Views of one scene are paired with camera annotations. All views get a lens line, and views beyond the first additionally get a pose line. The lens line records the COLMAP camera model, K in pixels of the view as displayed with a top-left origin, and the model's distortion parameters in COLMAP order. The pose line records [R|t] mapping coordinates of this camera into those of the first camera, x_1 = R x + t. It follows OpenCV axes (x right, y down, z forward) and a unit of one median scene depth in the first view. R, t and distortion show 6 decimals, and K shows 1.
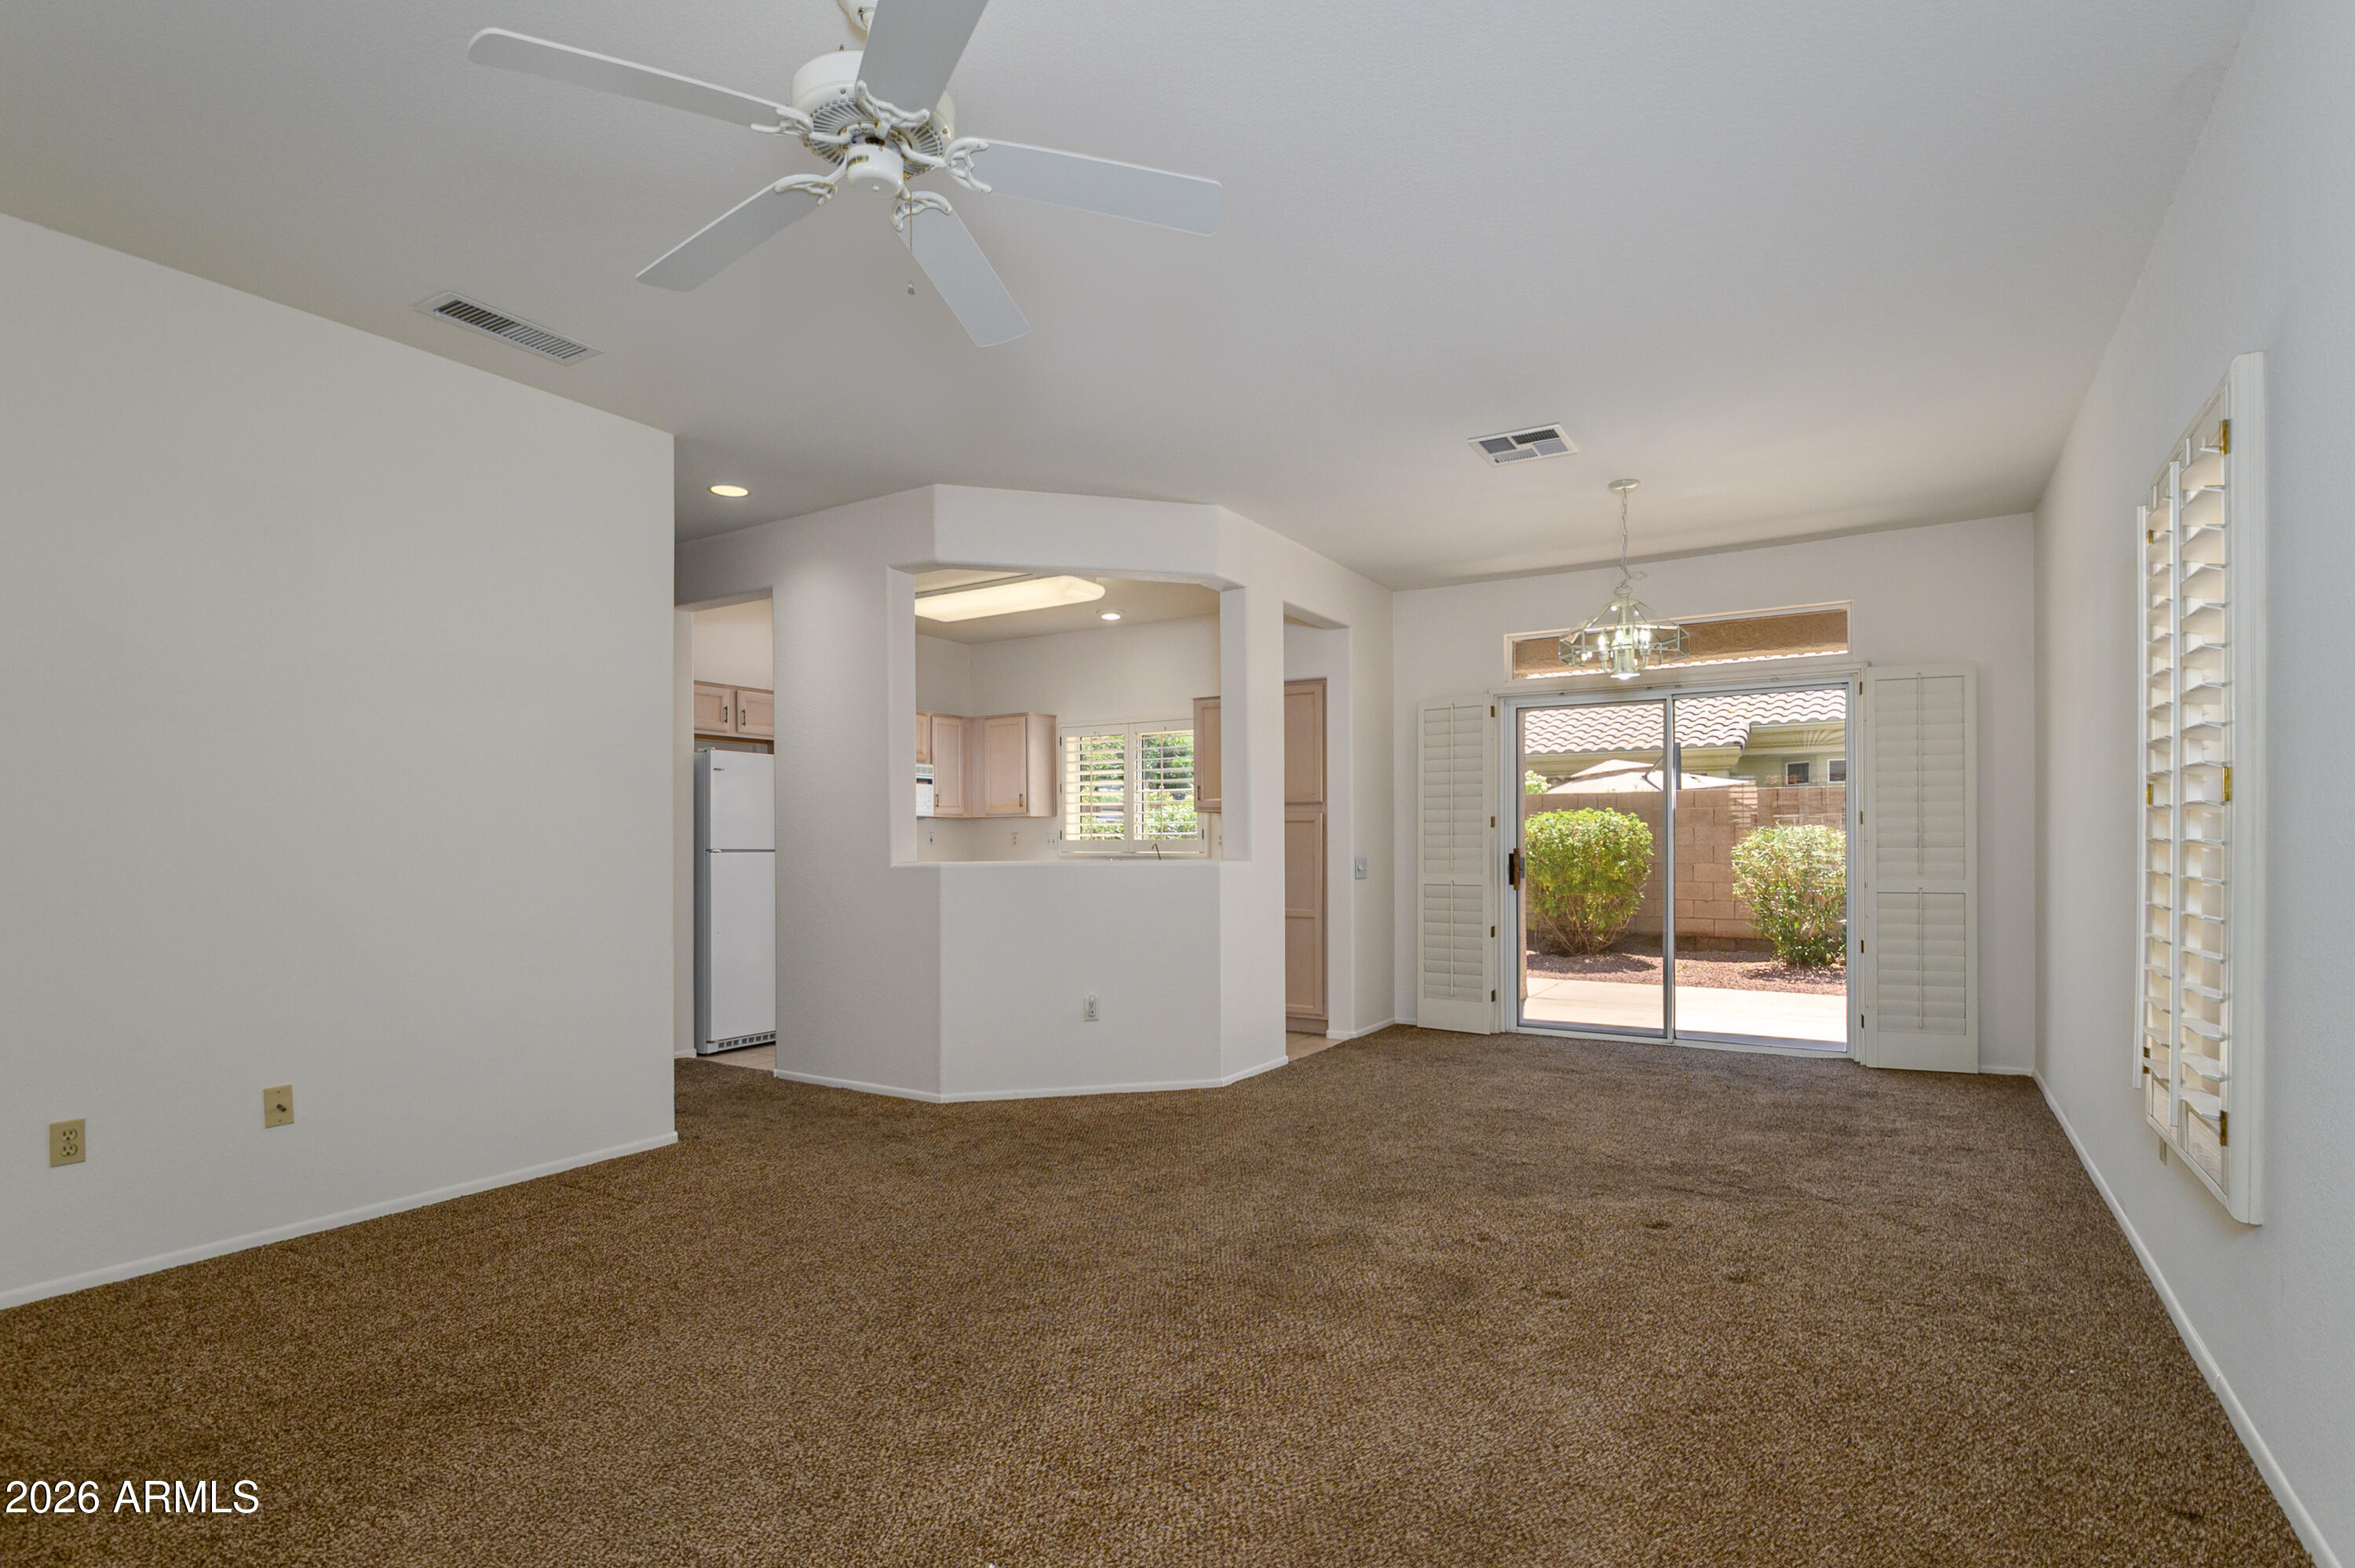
lens RADIAL K [[1121.6, 0, 1267.9], [0, 1121.6, 863.0], [0, 0, 1]] dist [-0.027626, -0.000230]
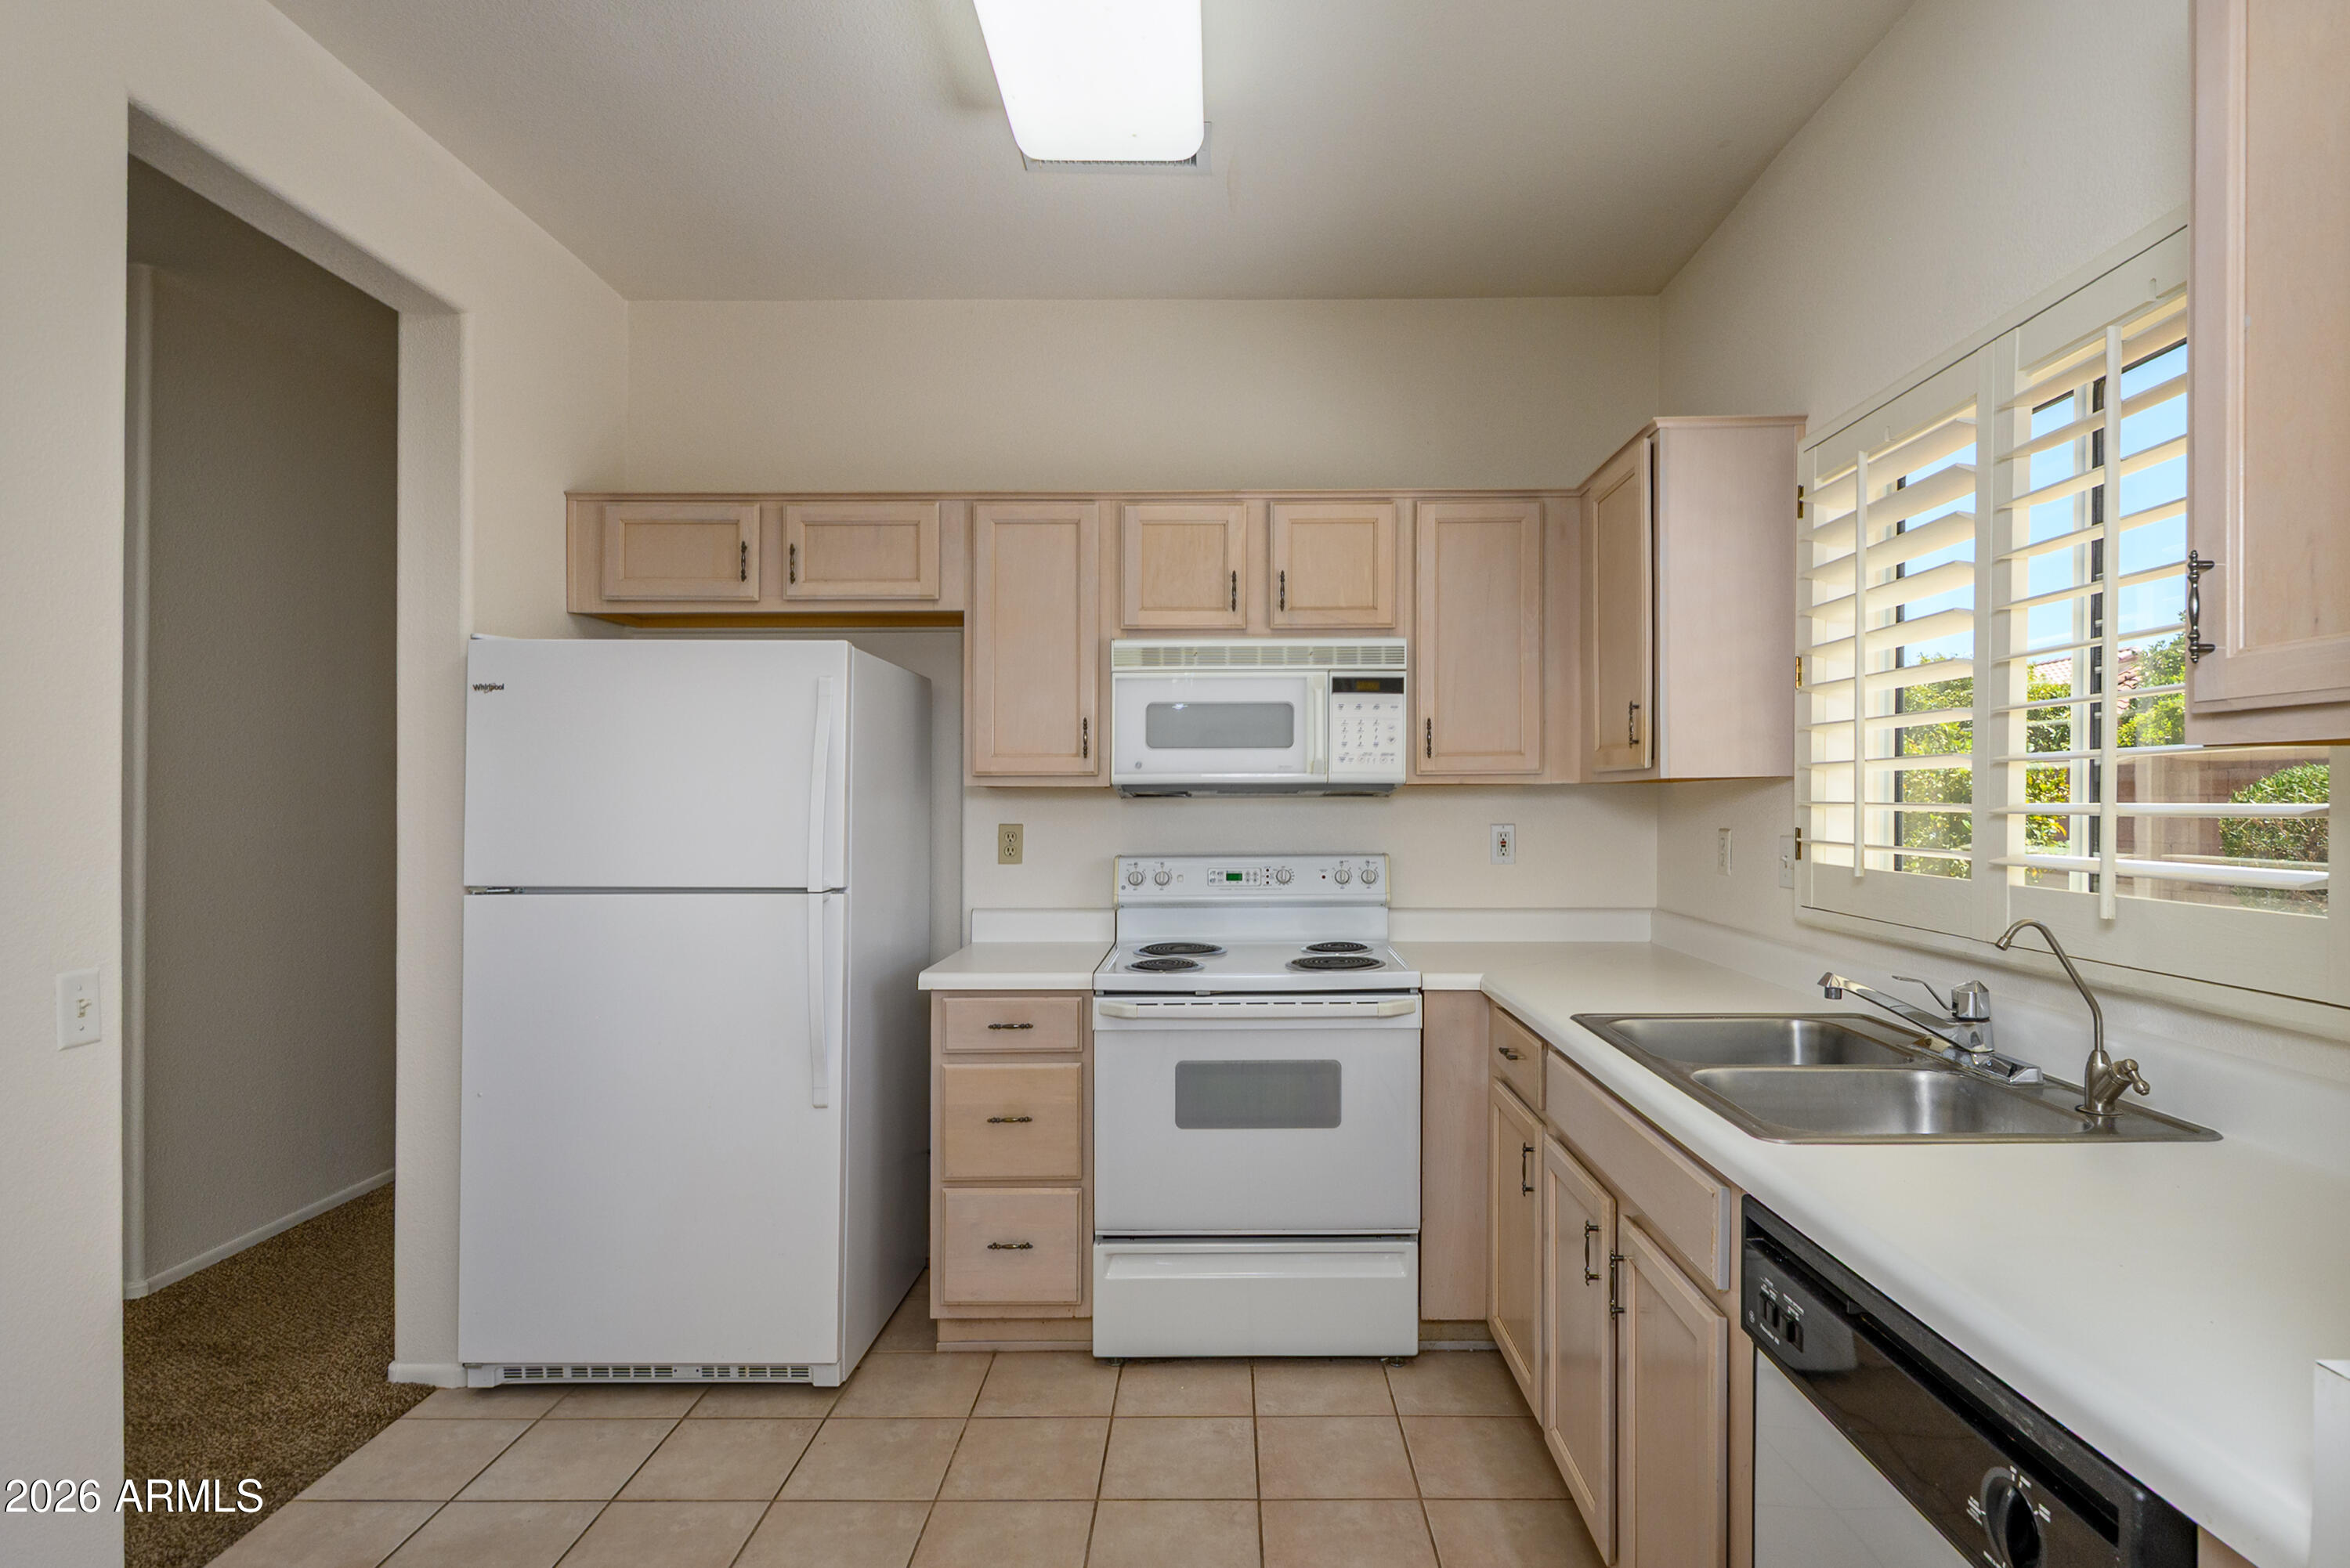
lens RADIAL K [[1230.5, 0, 1246.2], [0, 1230.5, 793.8], [0, 0, 1]] dist [0.006558, -0.000339]
pose [[0.466878, -0.000921, -0.884321, 0.013097], [-0.013349, 0.999878, -0.008089, -0.023918], [0.884221, 0.015581, 0.466809, 0.533598]]
